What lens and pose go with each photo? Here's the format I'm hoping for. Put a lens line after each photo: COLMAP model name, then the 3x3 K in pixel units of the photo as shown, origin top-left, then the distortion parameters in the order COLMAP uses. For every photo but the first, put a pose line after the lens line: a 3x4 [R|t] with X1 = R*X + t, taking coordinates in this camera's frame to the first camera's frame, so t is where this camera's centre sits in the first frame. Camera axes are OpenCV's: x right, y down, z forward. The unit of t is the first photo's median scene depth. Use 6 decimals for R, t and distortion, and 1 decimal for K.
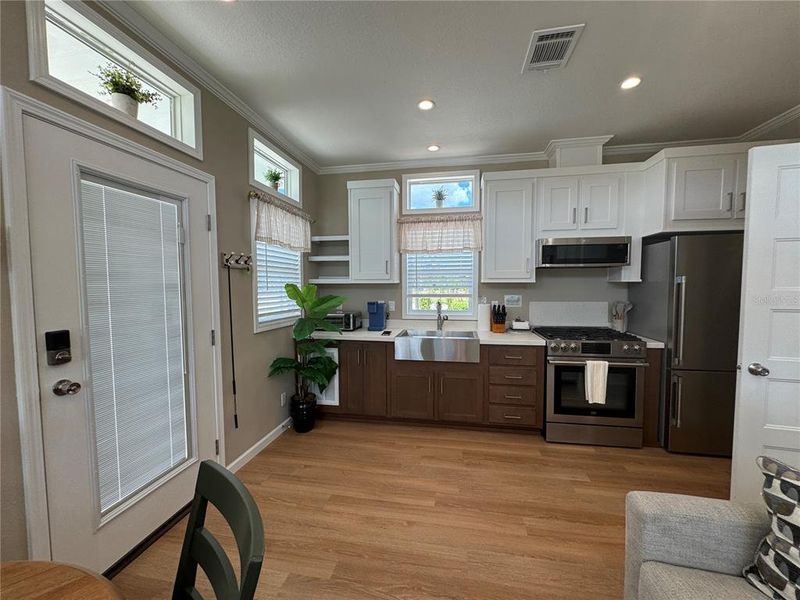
lens RADIAL K [[320.0, 0, 400.6], [0, 320.0, 300.2], [0, 0, 1]] dist [-0.003234, 0.000237]
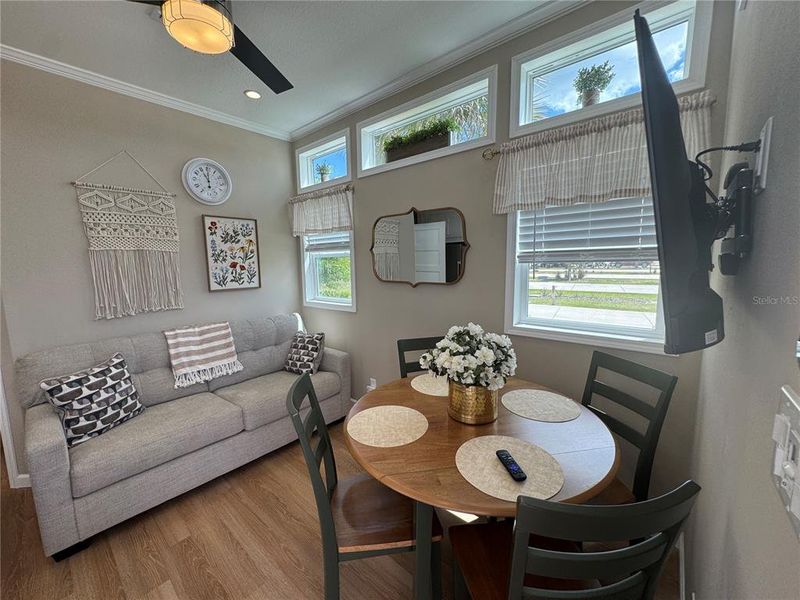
lens RADIAL K [[320.0, 0, 399.9], [0, 320.0, 299.1], [0, 0, 1]] dist [-0.003234, 0.000237]
pose [[-0.864196, -0.038102, 0.501711, -0.473423], [0.052496, 0.984859, 0.165219, -0.037305], [-0.500409, 0.169119, -0.849111, 0.535683]]
